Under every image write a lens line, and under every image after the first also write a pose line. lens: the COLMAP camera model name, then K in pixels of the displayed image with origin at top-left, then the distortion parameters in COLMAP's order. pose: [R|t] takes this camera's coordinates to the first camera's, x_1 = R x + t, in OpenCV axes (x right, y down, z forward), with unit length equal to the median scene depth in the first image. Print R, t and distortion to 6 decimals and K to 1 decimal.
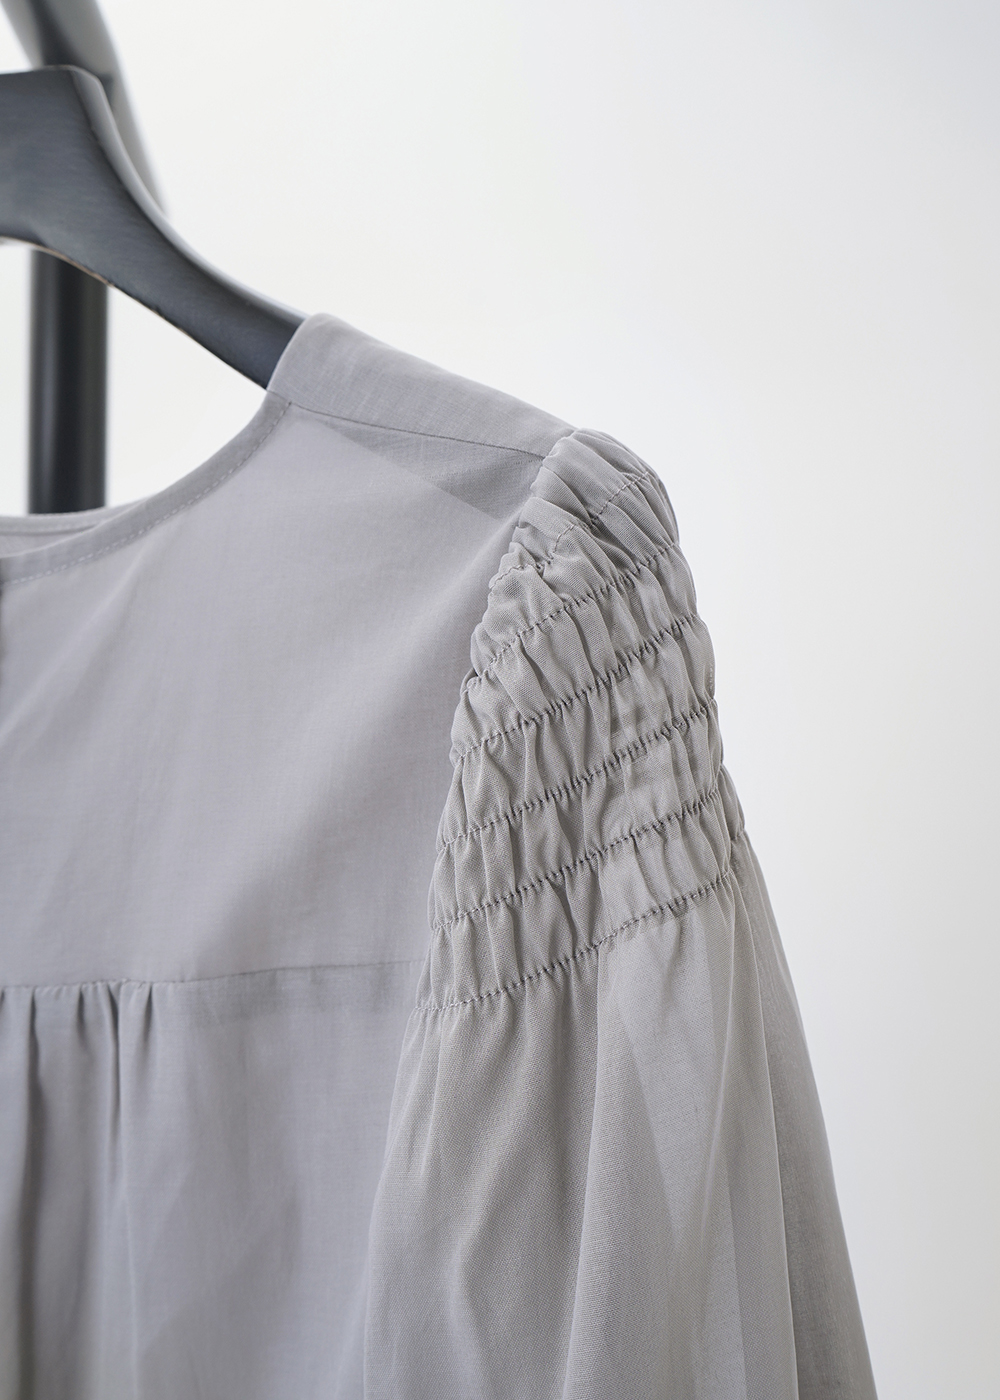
lens RADIAL K [[1495.3, 0, 500.0], [0, 1495.3, 700.0], [0, 0, 1]] dist [-0.003071, 0.002268]
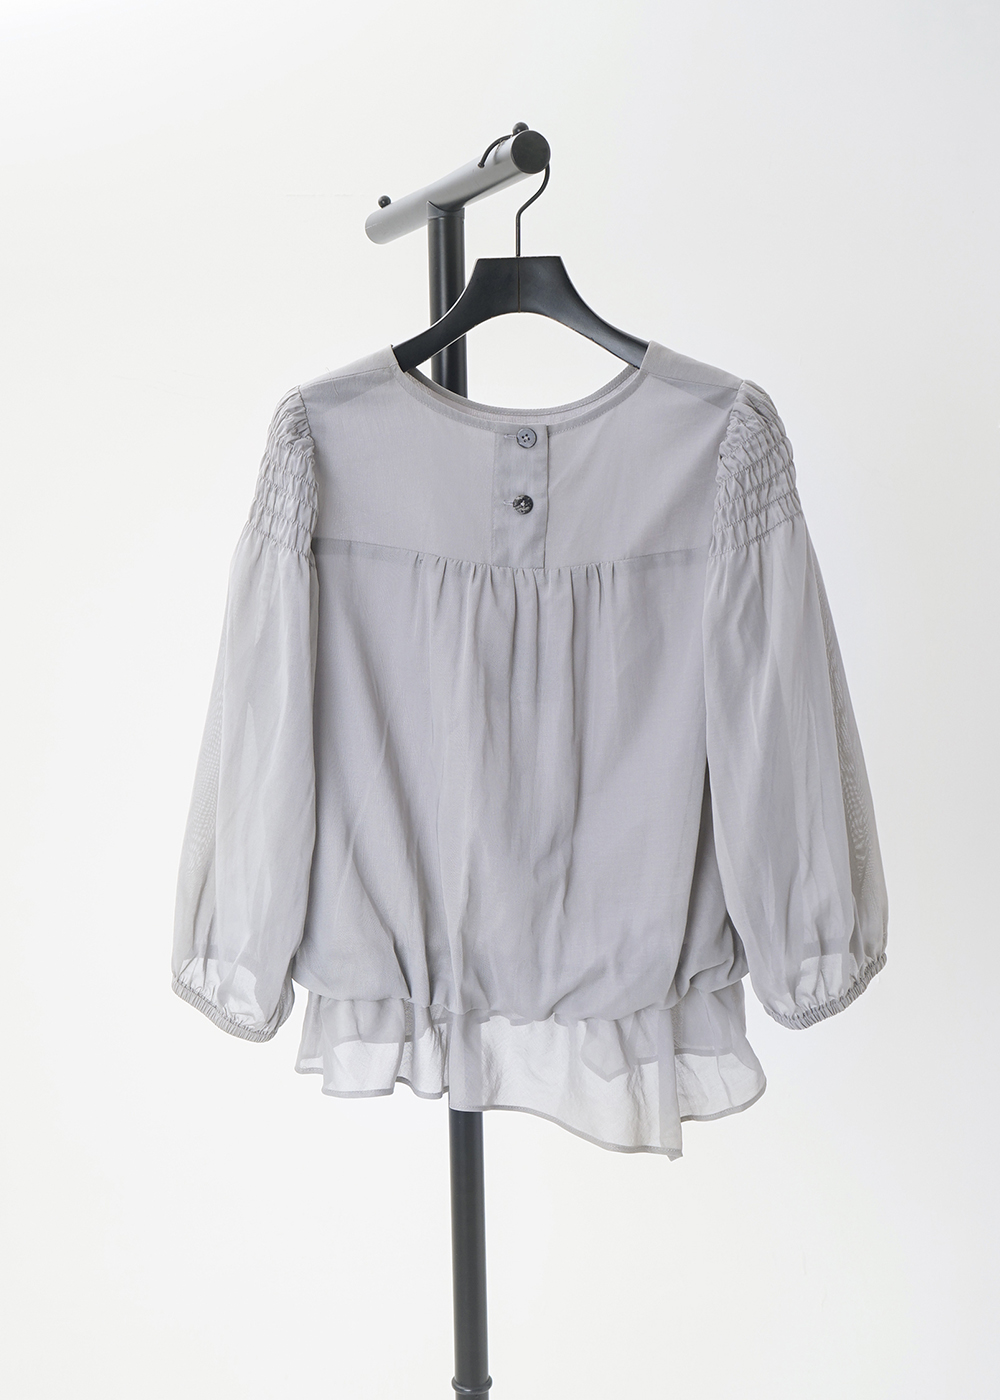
lens RADIAL K [[1495.3, 0, 500.0], [0, 1495.3, 700.0], [0, 0, 1]] dist [-0.003071, 0.002268]
pose [[0.978416, -0.069653, 0.194551, -1.241921], [0.048501, 0.992586, 0.111450, 0.131849], [-0.200871, -0.099608, 0.974540, -2.307327]]
